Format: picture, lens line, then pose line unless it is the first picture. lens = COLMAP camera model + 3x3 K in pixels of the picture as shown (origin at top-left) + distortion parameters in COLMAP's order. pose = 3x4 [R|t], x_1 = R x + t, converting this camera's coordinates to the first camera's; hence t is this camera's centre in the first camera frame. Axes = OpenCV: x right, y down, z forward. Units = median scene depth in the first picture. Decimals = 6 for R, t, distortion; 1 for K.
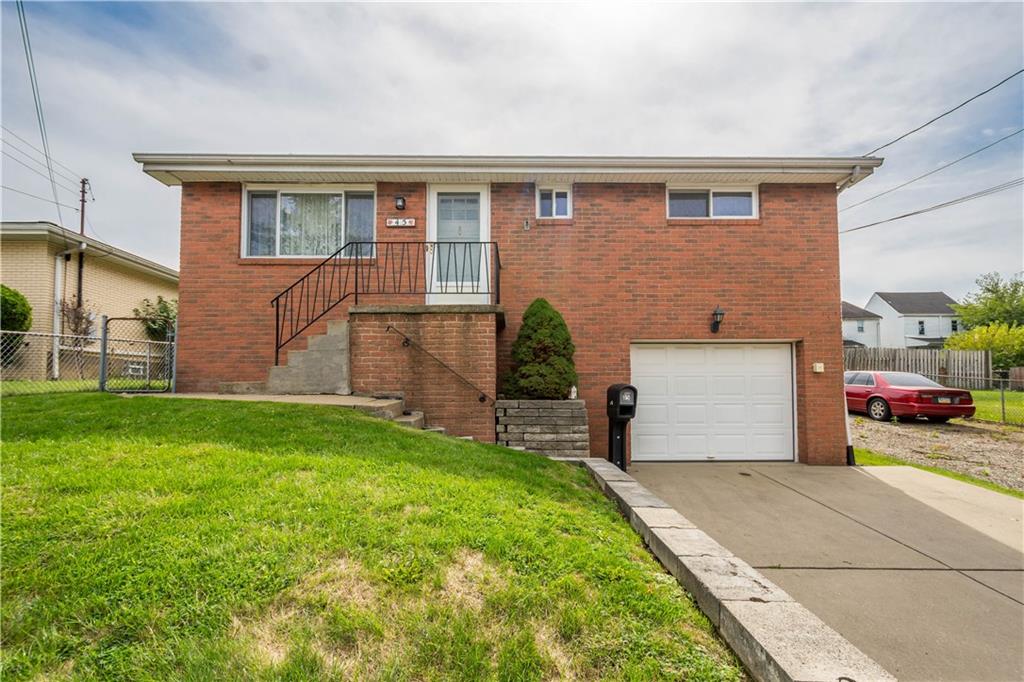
lens RADIAL K [[454.4, 0, 514.4], [0, 454.4, 359.7], [0, 0, 1]] dist [0.005606, -0.000575]
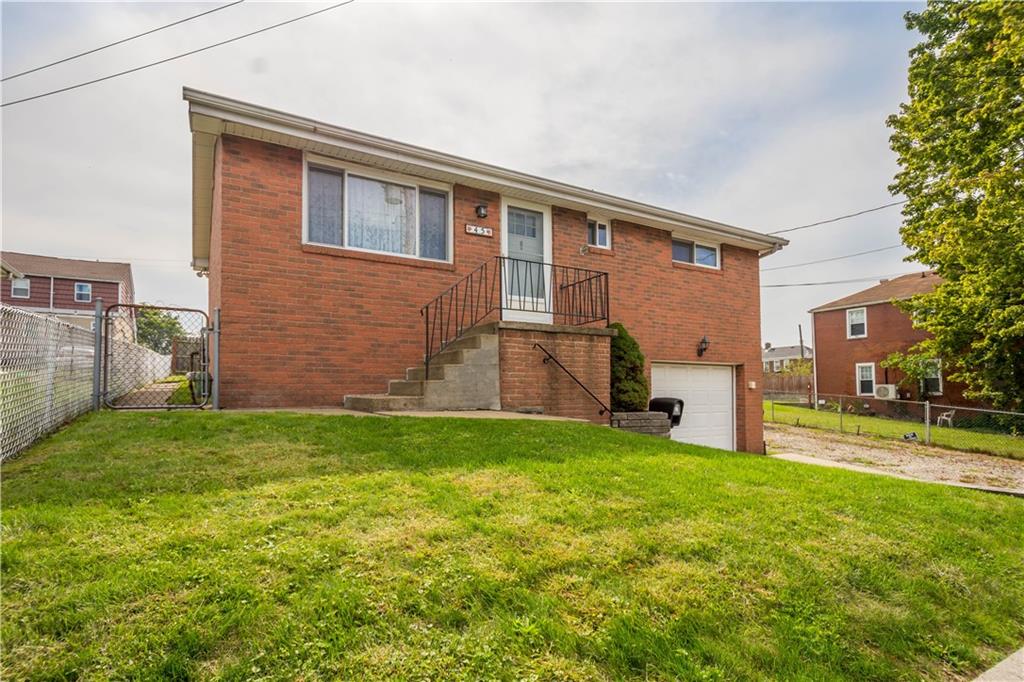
lens RADIAL K [[521.7, 0, 514.0], [0, 521.7, 362.2], [0, 0, 1]] dist [-0.000159, -0.000035]
pose [[0.868109, 0.032752, 0.495293, -0.726145], [-0.037242, 0.999306, -0.000806, -0.022800], [-0.494975, -0.017745, 0.868726, -0.009840]]
